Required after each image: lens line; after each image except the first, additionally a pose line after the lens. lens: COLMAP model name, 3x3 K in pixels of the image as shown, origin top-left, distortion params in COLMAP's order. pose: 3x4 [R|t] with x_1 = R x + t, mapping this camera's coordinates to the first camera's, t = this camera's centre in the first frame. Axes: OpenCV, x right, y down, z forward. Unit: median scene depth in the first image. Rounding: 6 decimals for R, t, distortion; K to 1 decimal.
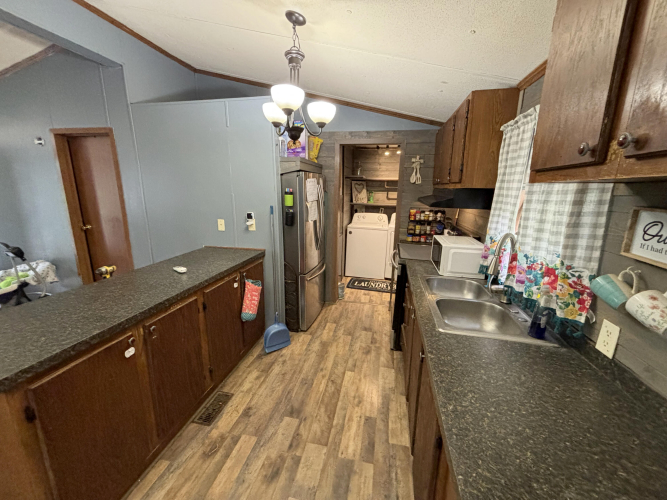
lens RADIAL K [[268.6, 0, 333.0], [0, 268.6, 246.8], [0, 0, 1]] dist [-0.013807, -0.000158]
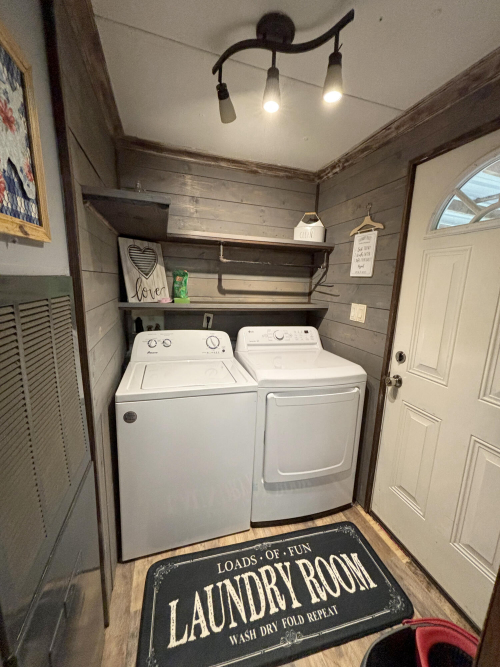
lens RADIAL K [[268.6, 0, 251.8], [0, 268.6, 334.6], [0, 0, 1]] dist [-0.013807, -0.000158]
pose [[0.864807, -0.072582, 0.496831, 0.039849], [0.080703, 0.996725, 0.005137, -0.114918], [-0.495577, 0.035653, 0.867832, 0.641875]]
